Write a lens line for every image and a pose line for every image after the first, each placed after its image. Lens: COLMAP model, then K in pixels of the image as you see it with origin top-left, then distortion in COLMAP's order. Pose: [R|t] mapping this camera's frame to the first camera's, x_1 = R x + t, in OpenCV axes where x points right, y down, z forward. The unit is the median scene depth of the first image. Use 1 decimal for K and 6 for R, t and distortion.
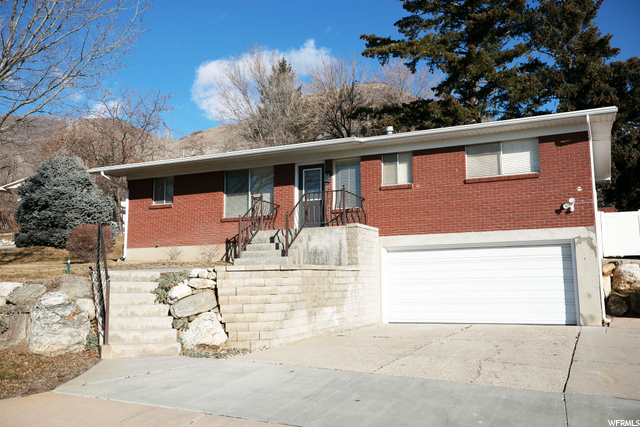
lens RADIAL K [[634.6, 0, 319.7], [0, 634.6, 212.9], [0, 0, 1]] dist [0.046354, 0.000000]
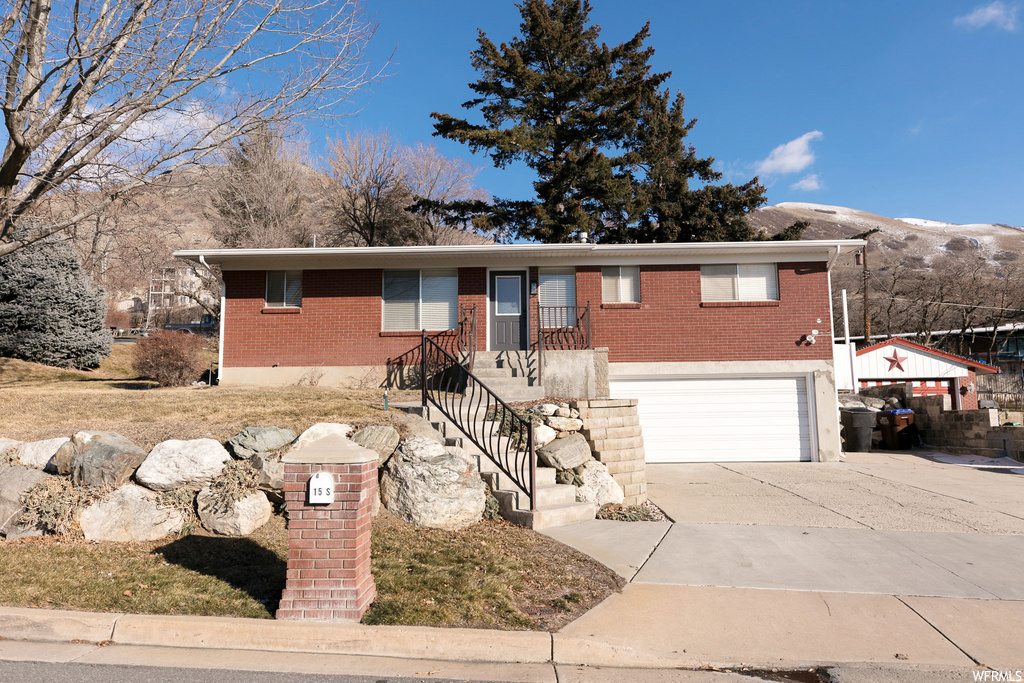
lens RADIAL K [[739.2, 0, 511.9], [0, 739.2, 337.0], [0, 0, 1]] dist [0.009877, 0.004286]
pose [[0.914362, 0.041862, 0.402728, -0.398204], [-0.048092, 0.998829, 0.005363, 0.003025], [-0.402032, -0.024272, 0.915304, 0.138053]]
